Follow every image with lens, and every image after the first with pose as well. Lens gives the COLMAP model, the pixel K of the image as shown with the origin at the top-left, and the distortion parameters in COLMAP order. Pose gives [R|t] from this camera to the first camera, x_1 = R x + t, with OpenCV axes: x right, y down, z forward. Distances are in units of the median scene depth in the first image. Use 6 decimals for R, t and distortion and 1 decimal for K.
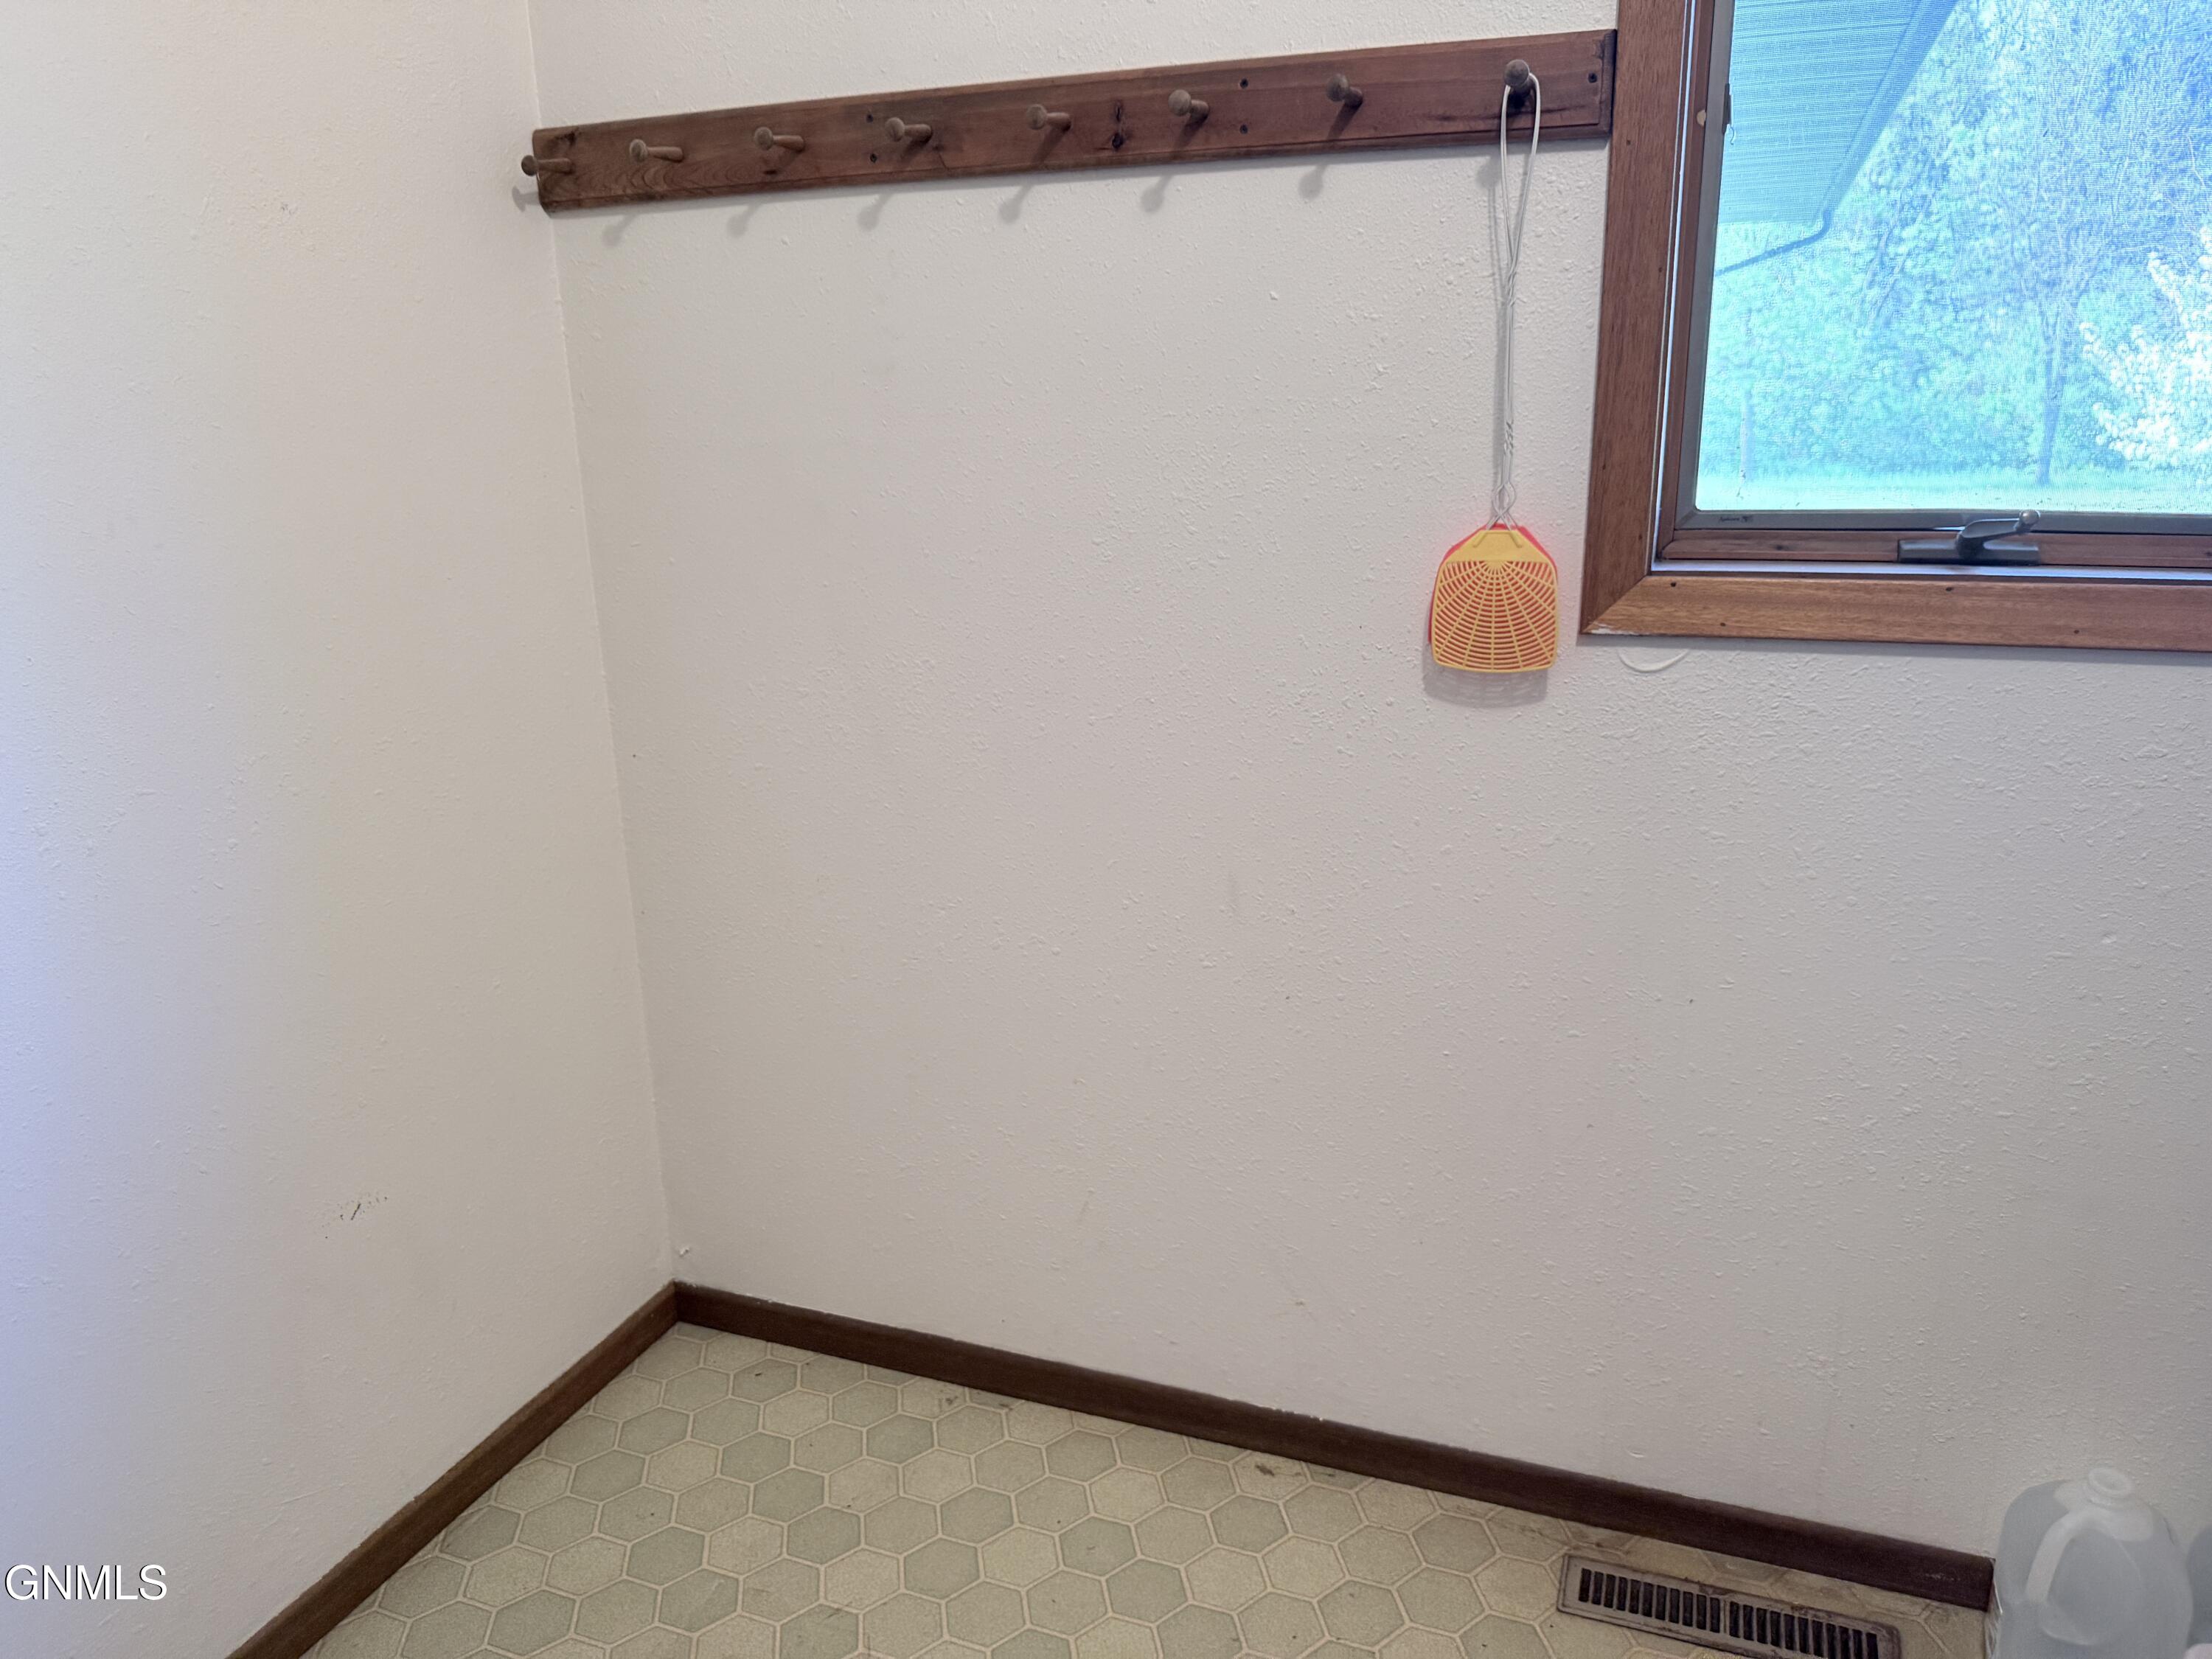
lens RADIAL K [[1604.6, 0, 1102.0], [0, 1604.6, 842.2], [0, 0, 1]] dist [0.002165, -0.004519]
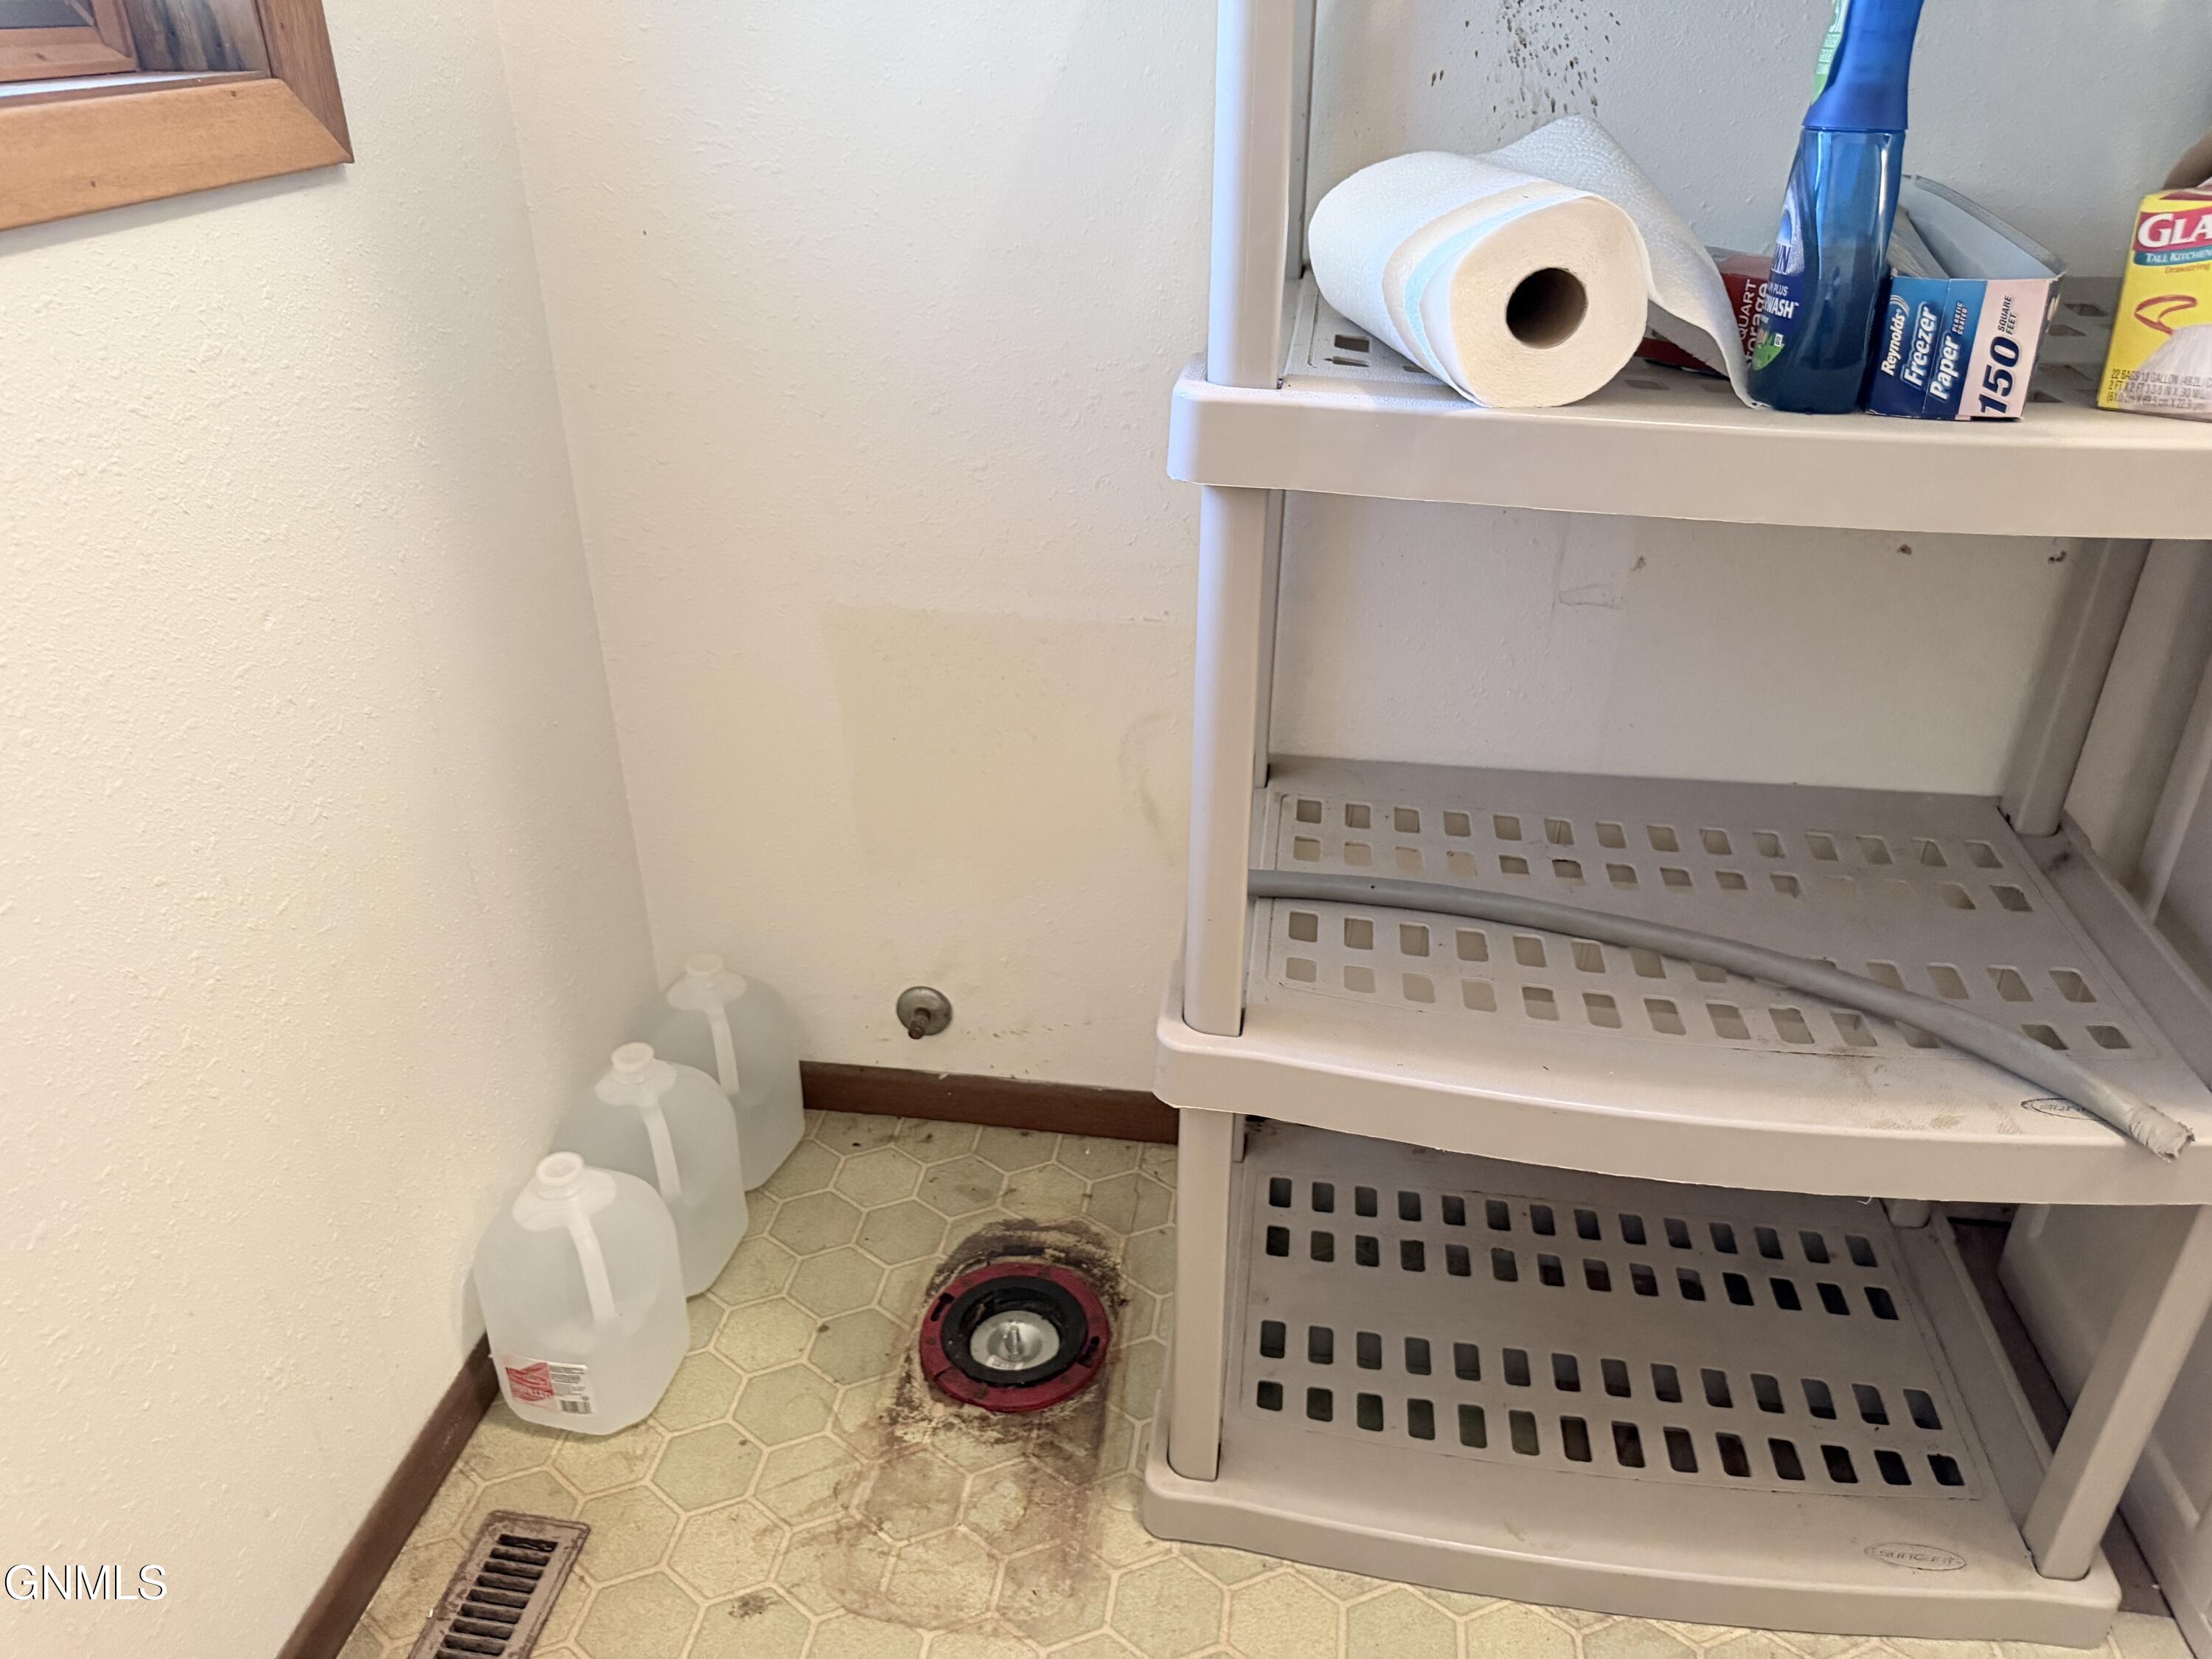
lens RADIAL K [[1573.1, 0, 1099.9], [0, 1573.1, 810.7], [0, 0, 1]] dist [-0.002891, -0.003091]
pose [[-0.201593, -0.439964, 0.875096, -0.112348], [0.300250, 0.822667, 0.482772, -0.098211], [-0.932315, 0.360071, -0.033745, 0.678454]]
